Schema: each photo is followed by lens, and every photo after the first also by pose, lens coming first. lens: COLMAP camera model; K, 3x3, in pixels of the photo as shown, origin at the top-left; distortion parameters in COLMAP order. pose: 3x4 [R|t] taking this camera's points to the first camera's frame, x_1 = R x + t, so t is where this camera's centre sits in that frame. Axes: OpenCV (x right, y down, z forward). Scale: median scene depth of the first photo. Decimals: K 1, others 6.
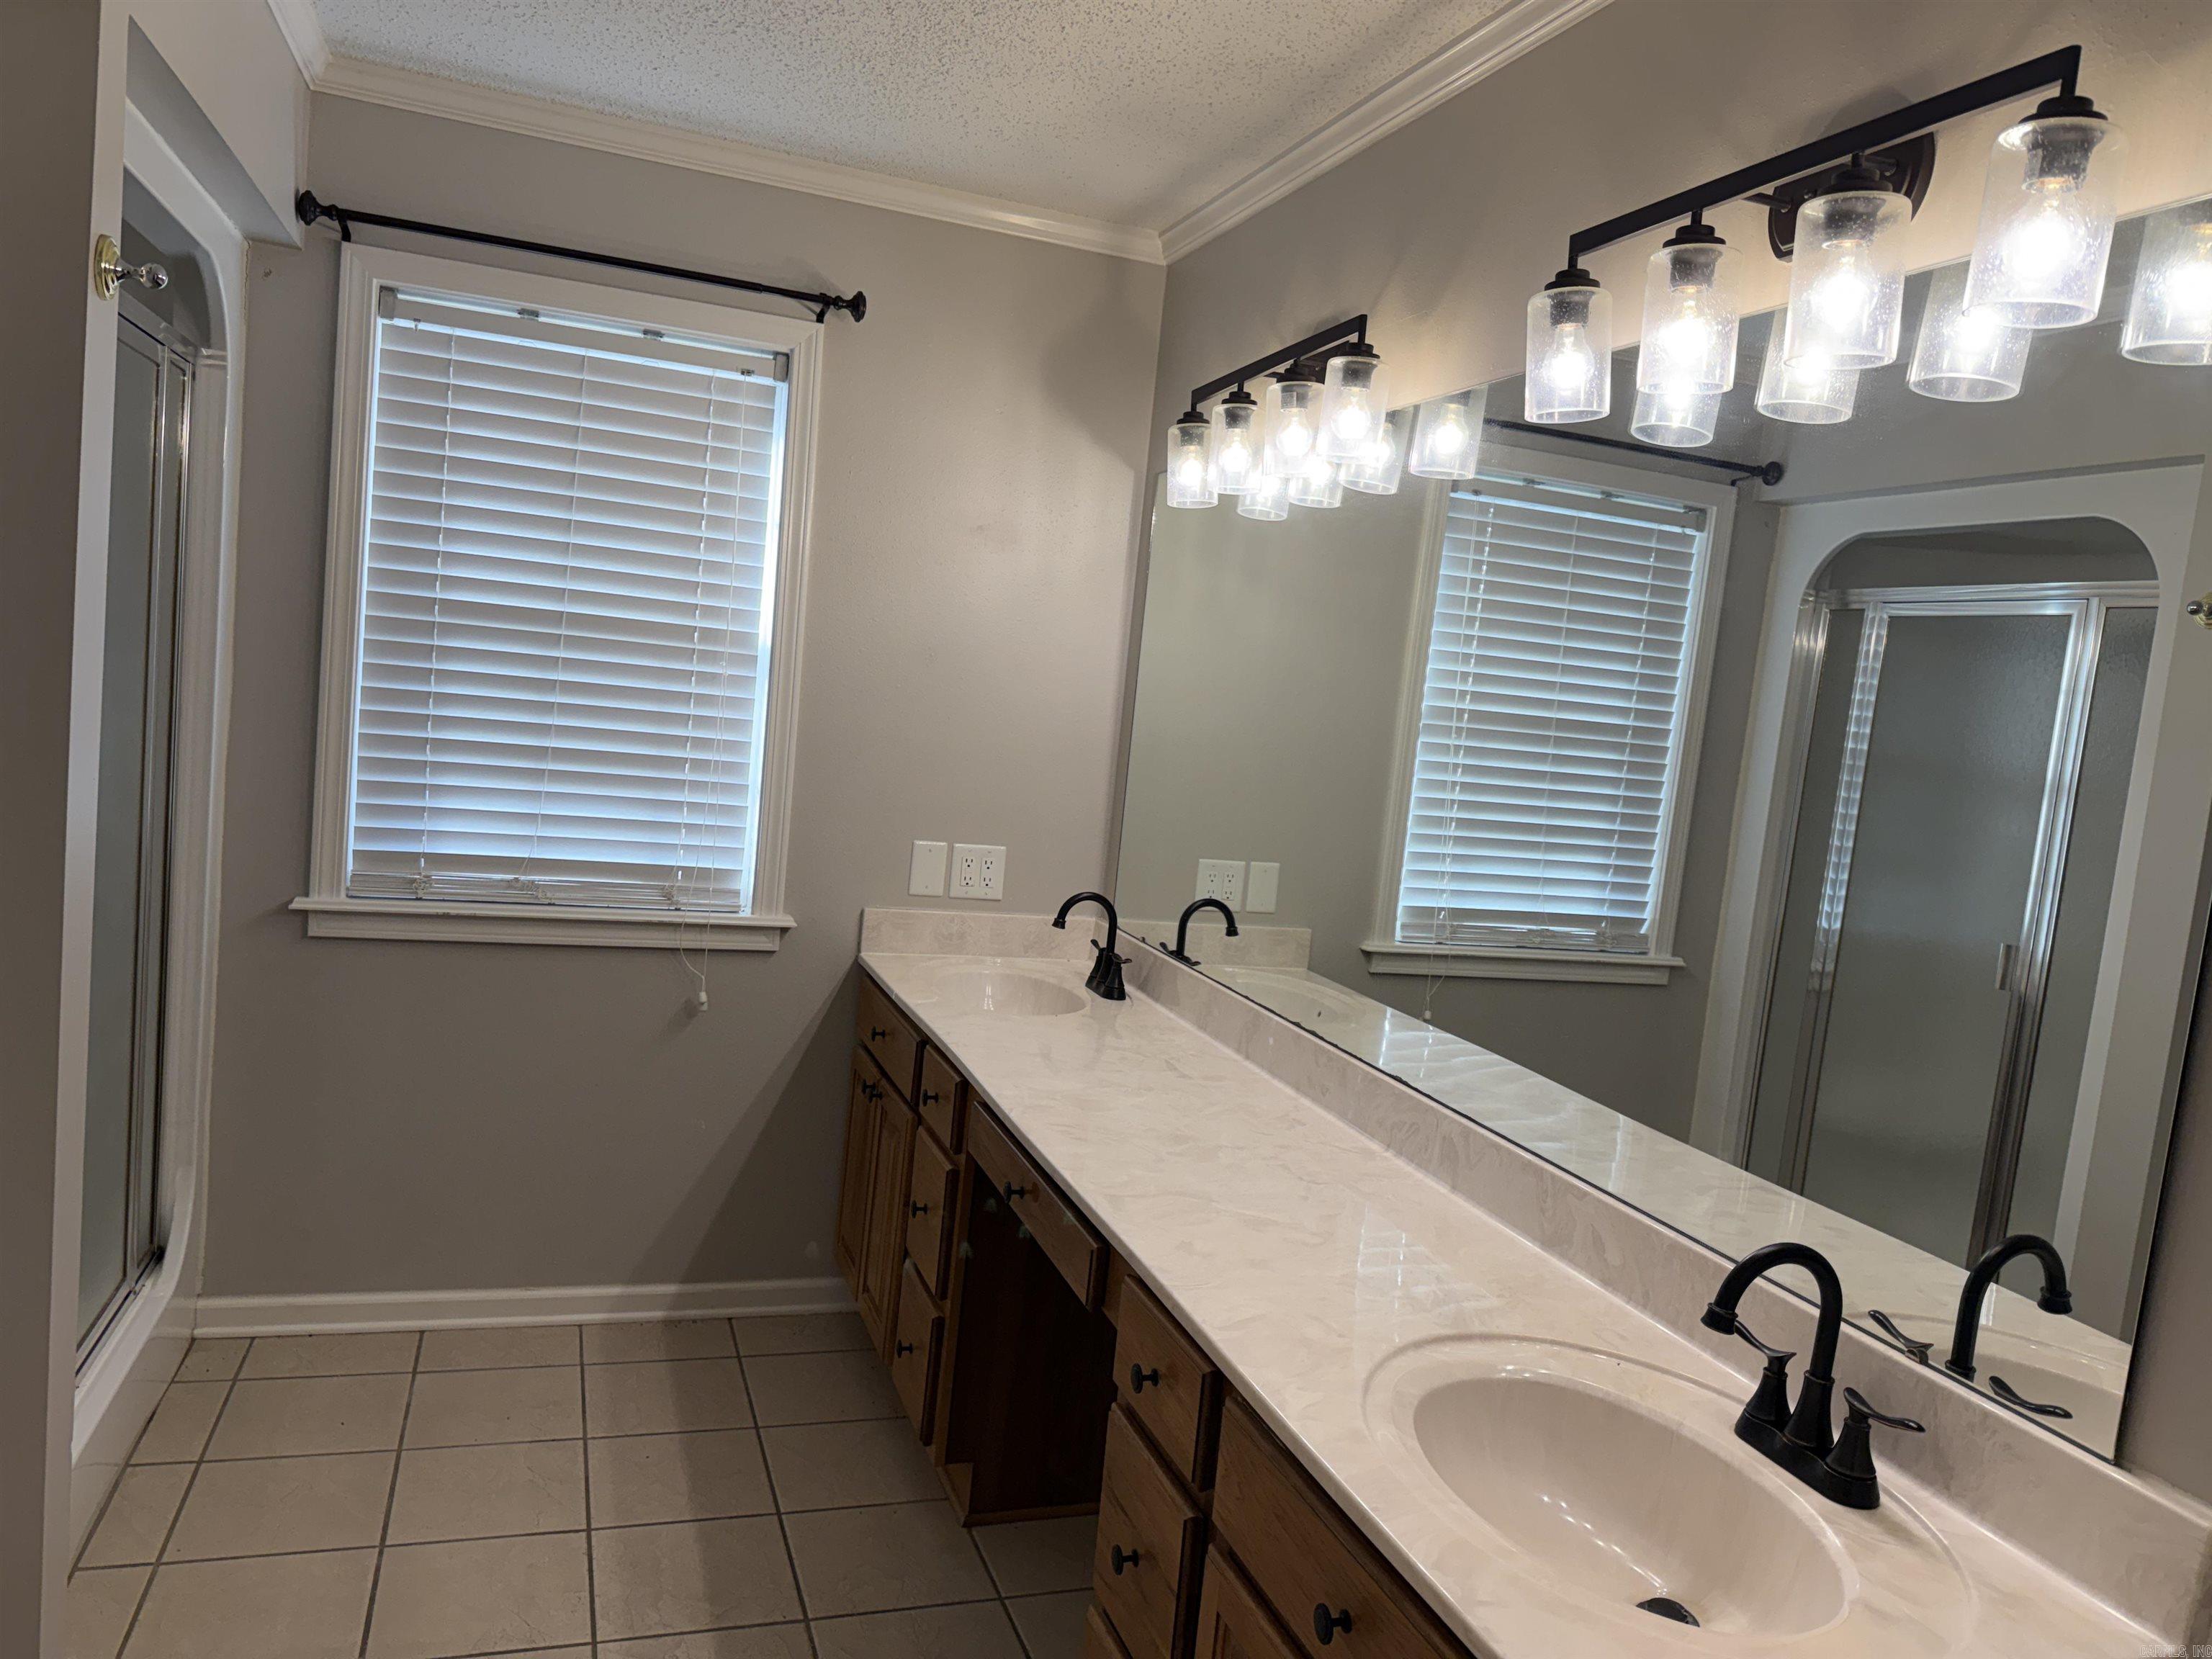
lens RADIAL K [[1551.0, 0, 1123.7], [0, 1551.0, 834.5], [0, 0, 1]] dist [0.082841, -0.107817]
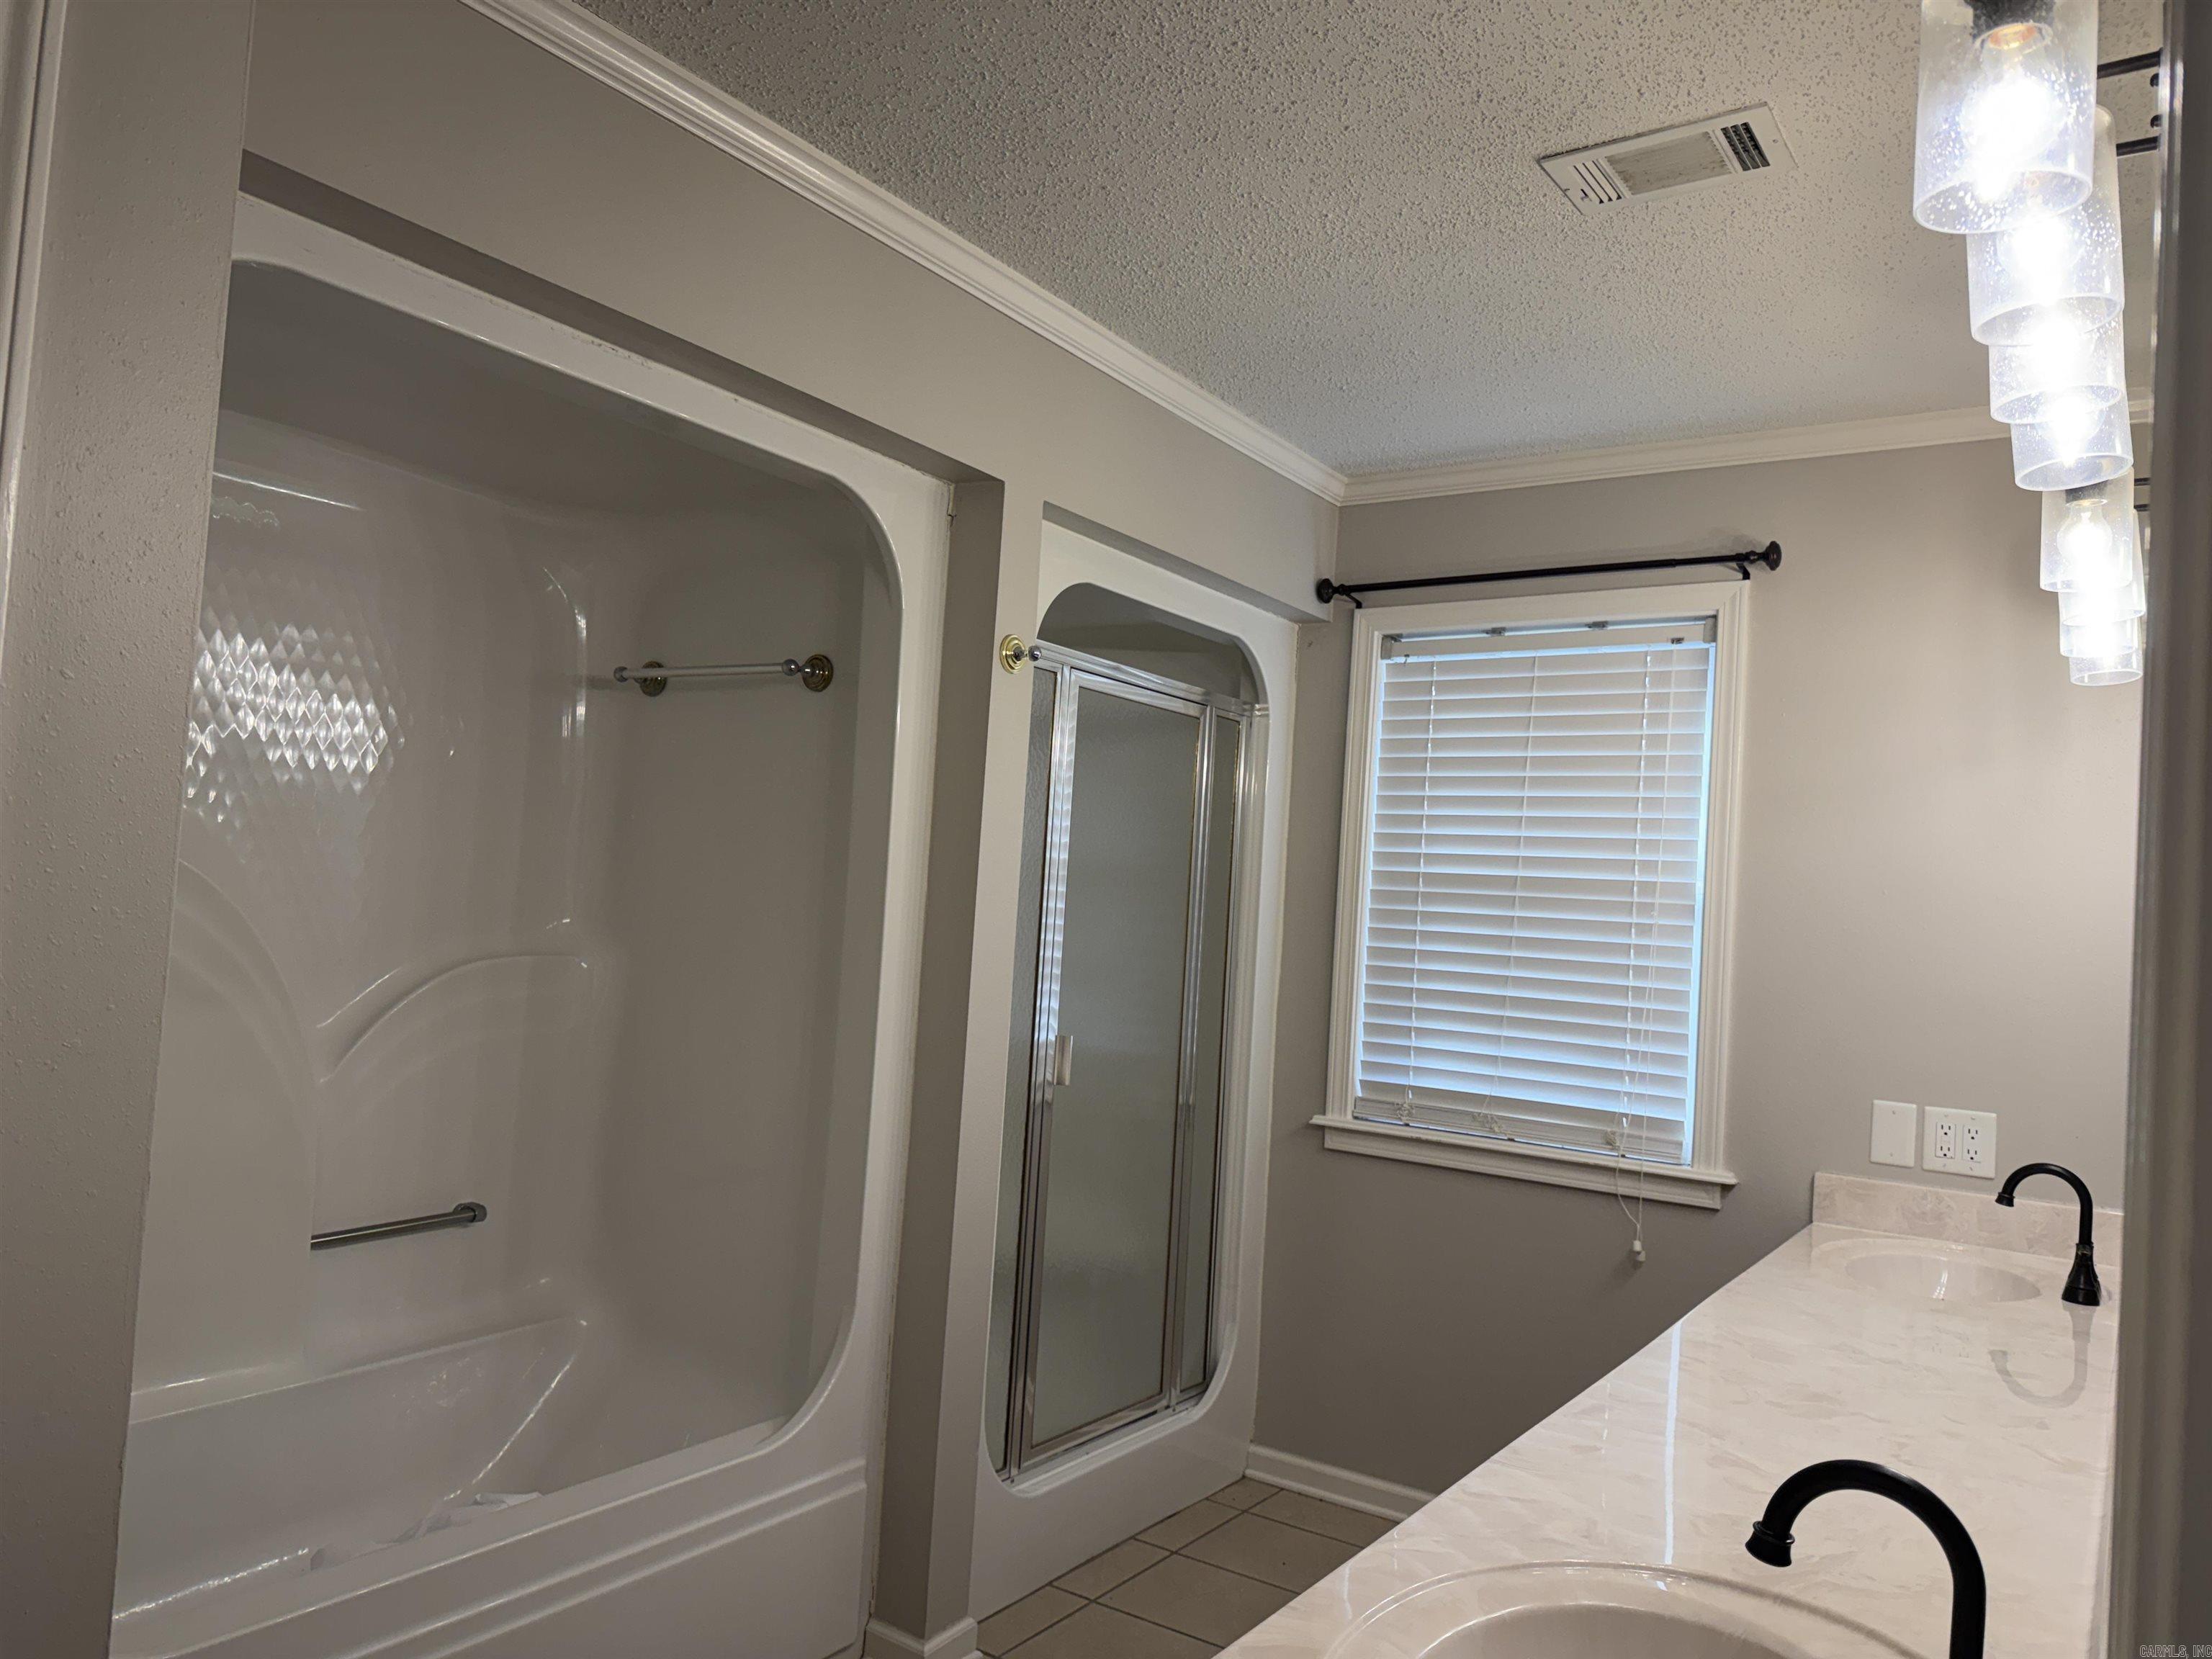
lens RADIAL K [[1551.0, 0, 1112.2], [0, 1551.0, 823.6], [0, 0, 1]] dist [0.082841, -0.107817]
pose [[0.597721, -0.109310, -0.794217, 0.370016], [-0.077109, 0.978230, -0.192667, 0.061433], [0.797988, 0.176402, 0.576279, 0.109372]]
